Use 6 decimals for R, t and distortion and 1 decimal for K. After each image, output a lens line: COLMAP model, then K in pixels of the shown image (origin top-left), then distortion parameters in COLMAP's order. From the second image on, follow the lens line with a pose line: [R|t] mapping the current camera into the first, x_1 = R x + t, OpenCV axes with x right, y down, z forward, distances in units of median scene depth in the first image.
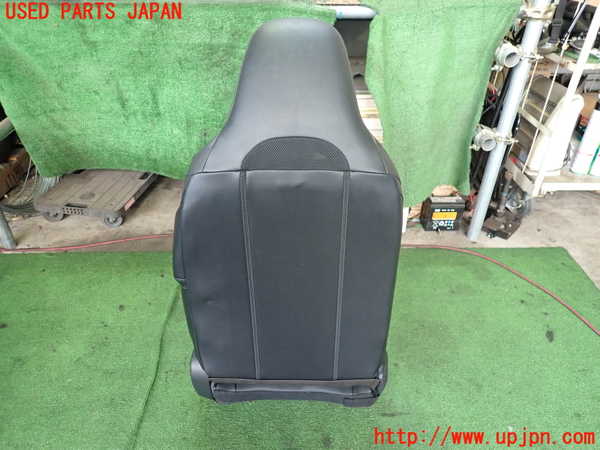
lens RADIAL K [[444.5, 0, 301.8], [0, 444.5, 225.6], [0, 0, 1]] dist [0.016443, -0.007848]
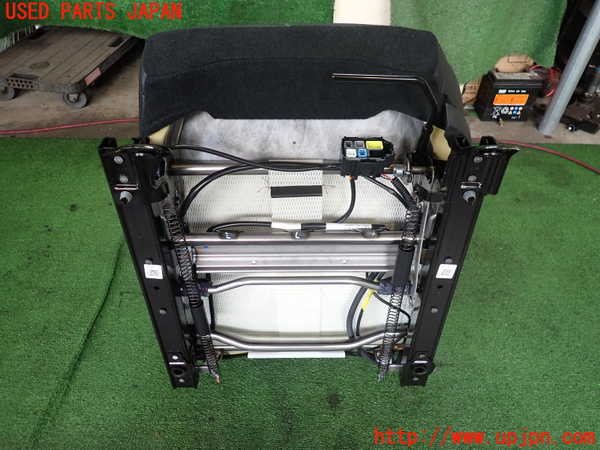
lens RADIAL K [[444.5, 0, 304.3], [0, 444.5, 224.5], [0, 0, 1]] dist [0.016443, -0.007848]
pose [[0.998342, 0.030485, -0.048828, 0.024706], [-0.020726, 0.981729, 0.189150, 0.055508], [0.053703, -0.187824, 0.980733, 0.249847]]
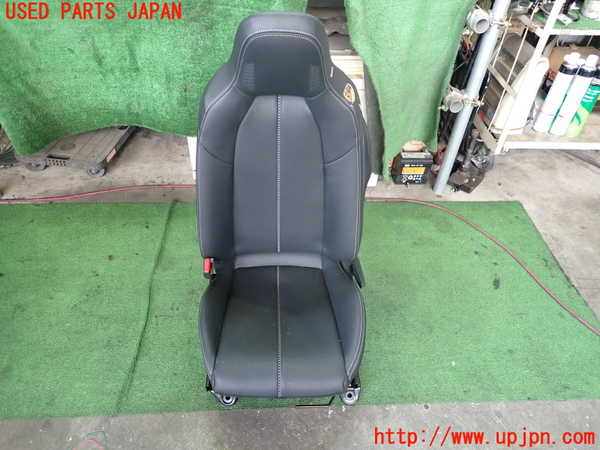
lens RADIAL K [[444.5, 0, 301.9], [0, 444.5, 226.4], [0, 0, 1]] dist [0.016443, -0.007848]
pose [[0.998915, 0.004916, 0.046318, 0.006504], [-0.011969, 0.988114, 0.153257, -0.056881], [-0.045014, -0.153645, 0.987100, -0.066477]]
